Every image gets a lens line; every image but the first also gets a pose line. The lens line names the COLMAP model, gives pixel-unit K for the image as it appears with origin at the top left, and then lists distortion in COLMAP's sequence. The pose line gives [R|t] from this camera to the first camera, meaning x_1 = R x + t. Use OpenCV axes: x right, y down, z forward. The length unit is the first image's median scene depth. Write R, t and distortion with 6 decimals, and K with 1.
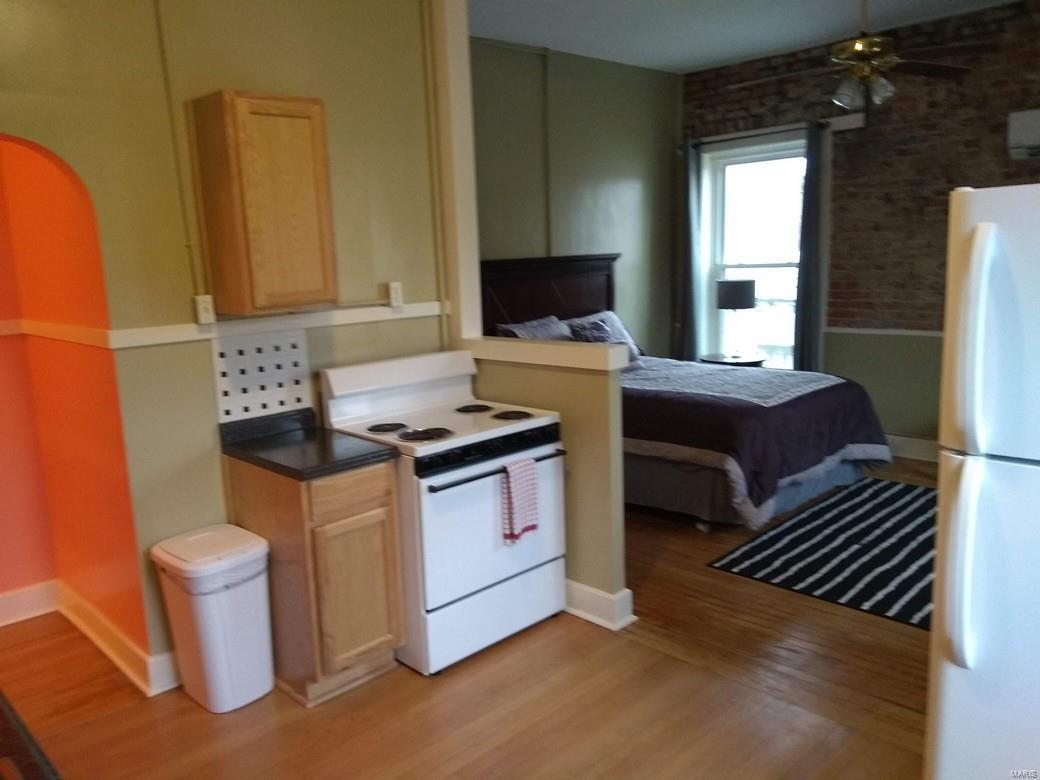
lens RADIAL K [[804.6, 0, 520.0], [0, 804.6, 390.0], [0, 0, 1]] dist [0.045948, -0.054684]
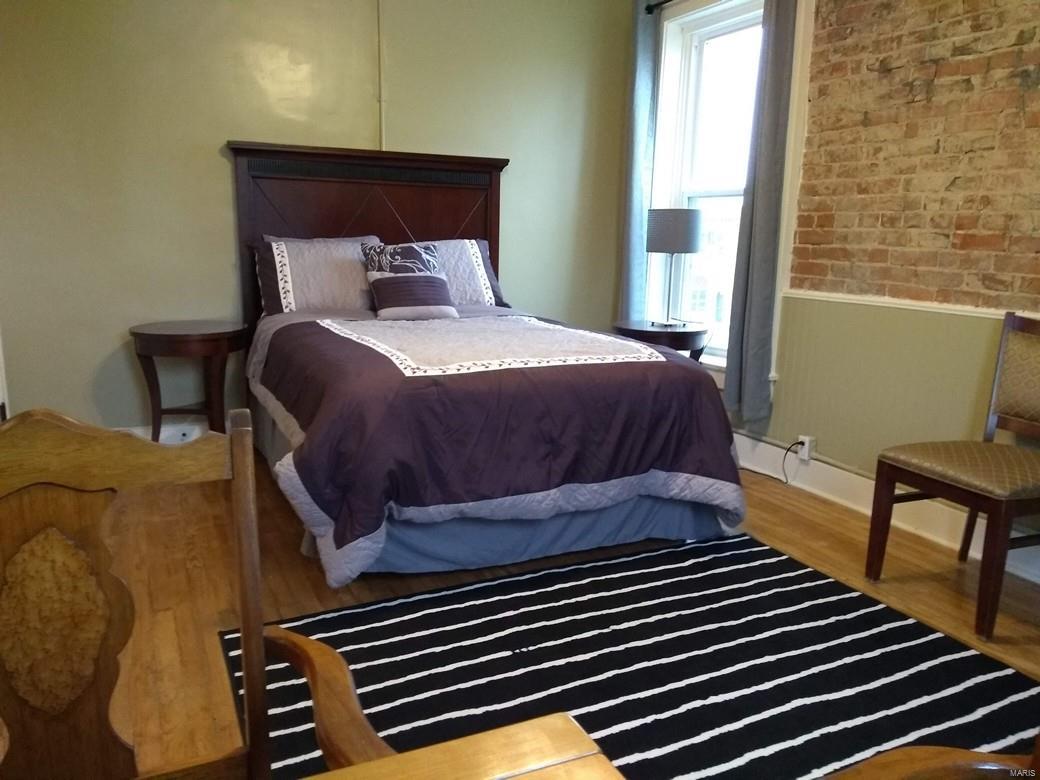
lens RADIAL K [[804.6, 0, 520.0], [0, 804.6, 390.0], [0, 0, 1]] dist [0.045948, -0.054684]
pose [[0.944498, 0.126800, -0.303061, 0.404551], [-0.119988, 0.991925, 0.041073, -0.000887], [0.305822, -0.002430, 0.952085, 0.360732]]
